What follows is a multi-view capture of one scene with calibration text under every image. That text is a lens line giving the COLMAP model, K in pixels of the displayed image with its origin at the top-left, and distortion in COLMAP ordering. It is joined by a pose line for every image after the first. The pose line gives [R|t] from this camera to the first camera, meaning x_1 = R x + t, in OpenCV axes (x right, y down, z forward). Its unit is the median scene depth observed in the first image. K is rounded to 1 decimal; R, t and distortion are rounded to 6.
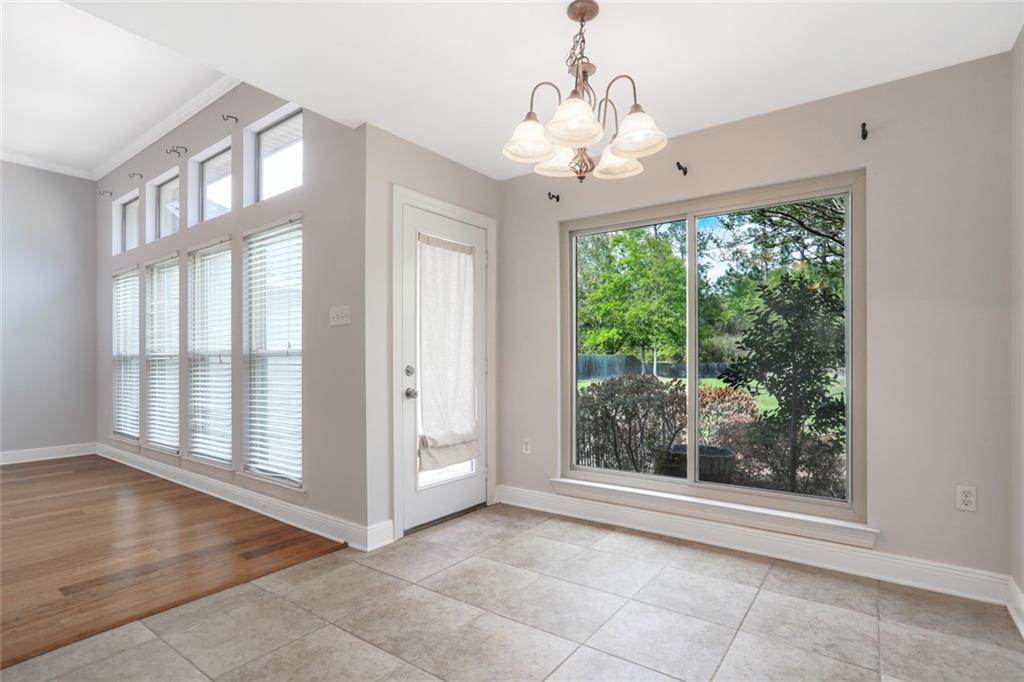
lens RADIAL K [[517.1, 0, 505.7], [0, 517.1, 341.2], [0, 0, 1]] dist [-0.050522, 0.030518]
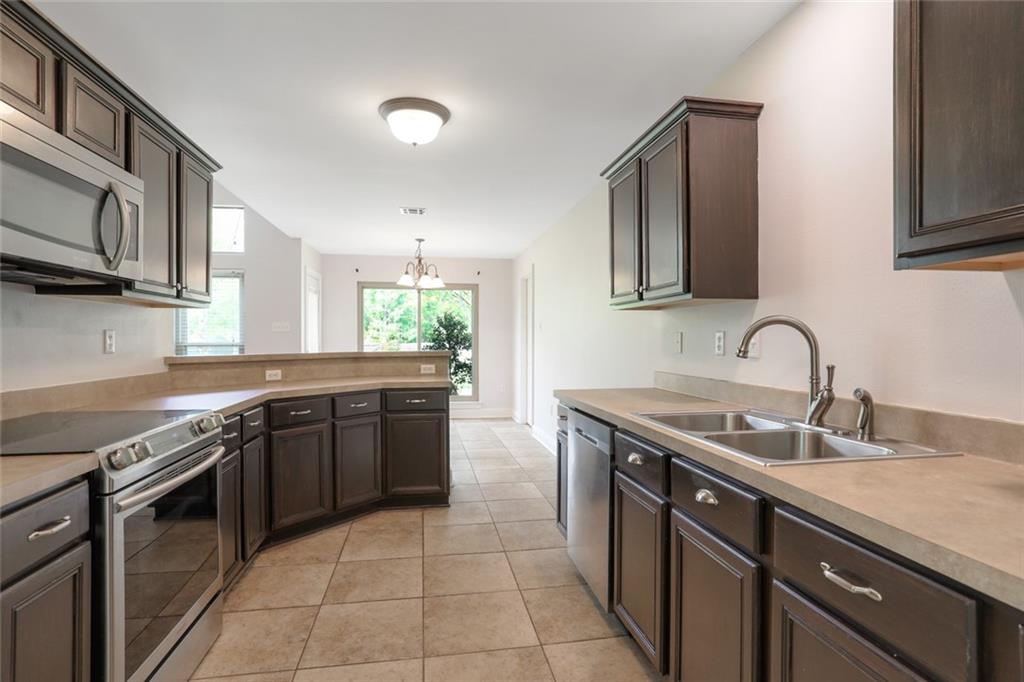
lens RADIAL K [[517.1, 0, 505.7], [0, 517.1, 341.2], [0, 0, 1]] dist [-0.050522, 0.030518]
pose [[0.709462, 0.000231, 0.704744, -1.033332], [-0.023682, 0.999443, 0.023513, -0.056302], [-0.704346, -0.033372, 0.709072, -1.011330]]
